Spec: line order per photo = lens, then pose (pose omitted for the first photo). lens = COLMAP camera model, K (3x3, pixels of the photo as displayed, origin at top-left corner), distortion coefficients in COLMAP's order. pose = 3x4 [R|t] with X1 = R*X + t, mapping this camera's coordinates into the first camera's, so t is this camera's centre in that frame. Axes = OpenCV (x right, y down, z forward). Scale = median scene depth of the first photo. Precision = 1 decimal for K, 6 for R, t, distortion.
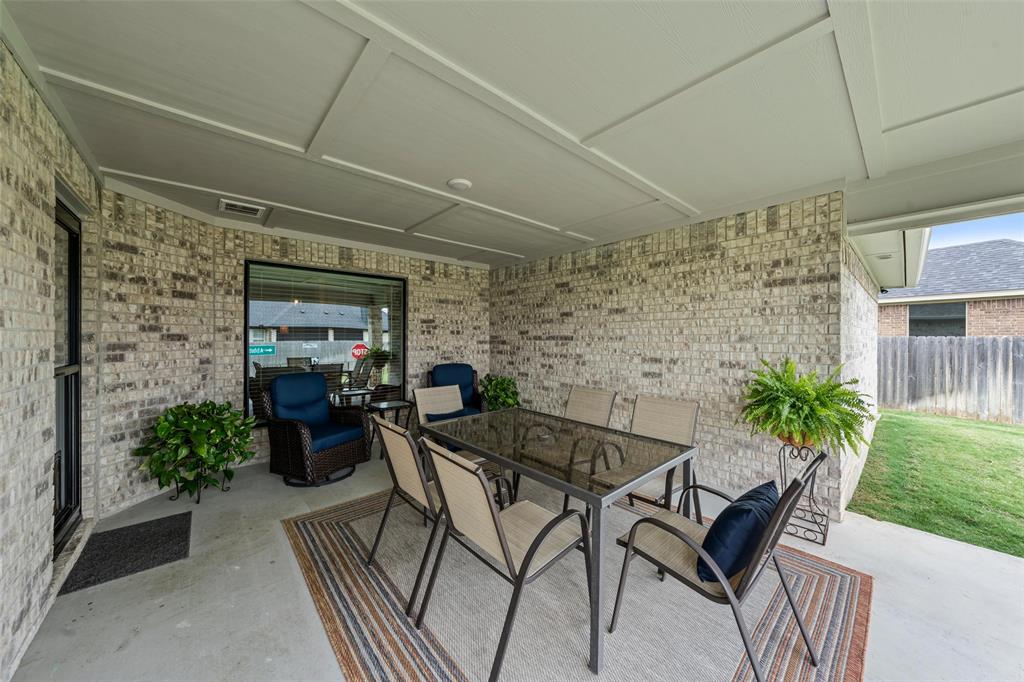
lens RADIAL K [[352.4, 0, 510.6], [0, 352.4, 335.4], [0, 0, 1]] dist [0.001549, 0.000349]
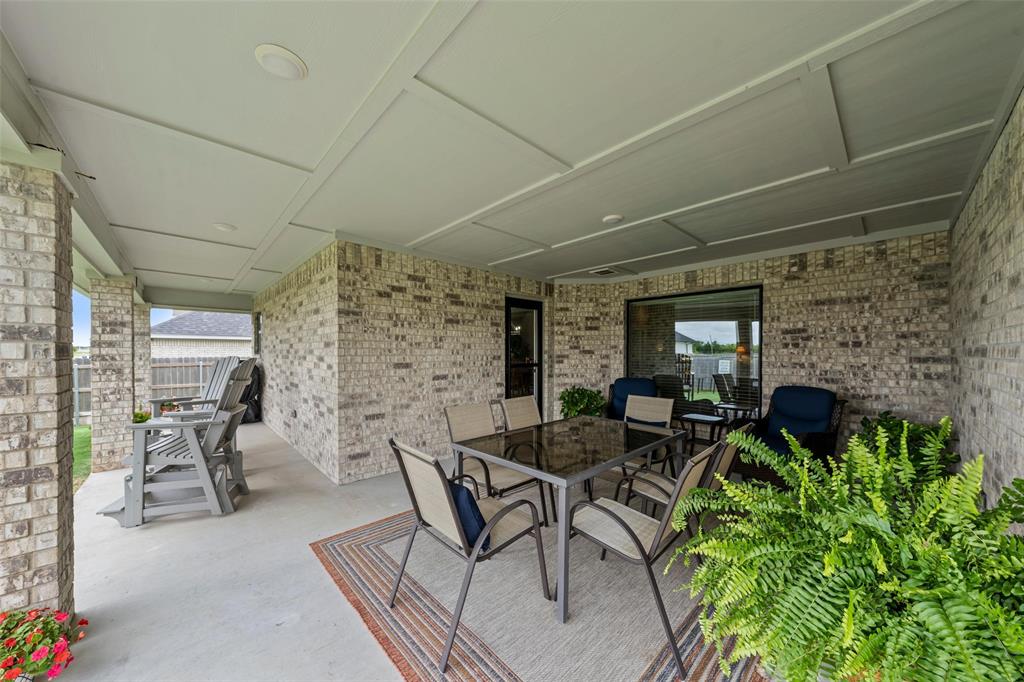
lens RADIAL K [[352.4, 0, 507.3], [0, 352.4, 351.3], [0, 0, 1]] dist [0.001549, 0.000349]
pose [[0.023631, -0.004497, -0.999711, 0.727063], [0.005408, 0.999976, -0.004371, 0.006654], [0.999706, -0.005303, 0.023655, 0.450492]]
